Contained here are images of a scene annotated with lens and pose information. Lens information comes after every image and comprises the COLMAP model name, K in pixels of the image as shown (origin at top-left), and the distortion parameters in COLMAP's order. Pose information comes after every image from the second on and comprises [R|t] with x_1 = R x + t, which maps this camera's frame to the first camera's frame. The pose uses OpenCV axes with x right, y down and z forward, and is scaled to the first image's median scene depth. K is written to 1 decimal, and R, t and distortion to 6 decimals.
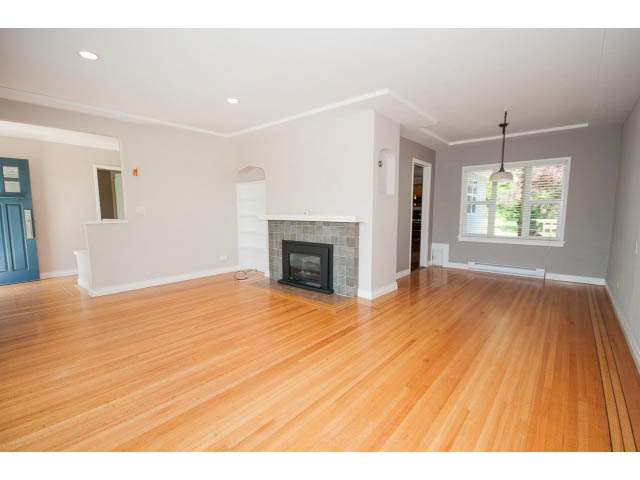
lens RADIAL K [[288.9, 0, 322.0], [0, 288.9, 244.1], [0, 0, 1]] dist [-0.005304, -0.000329]
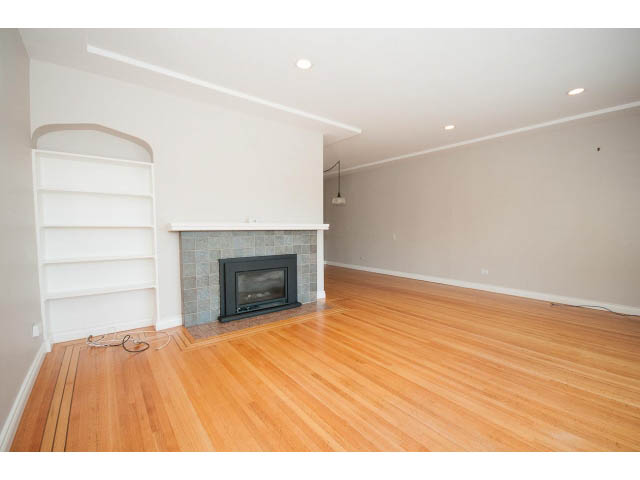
lens RADIAL K [[288.9, 0, 317.0], [0, 288.9, 241.7], [0, 0, 1]] dist [-0.005304, -0.000329]
pose [[0.213515, -0.048833, 0.975719, -0.902800], [0.110913, 0.993504, 0.025452, -0.056691], [-0.970623, 0.102786, 0.217544, 0.738382]]
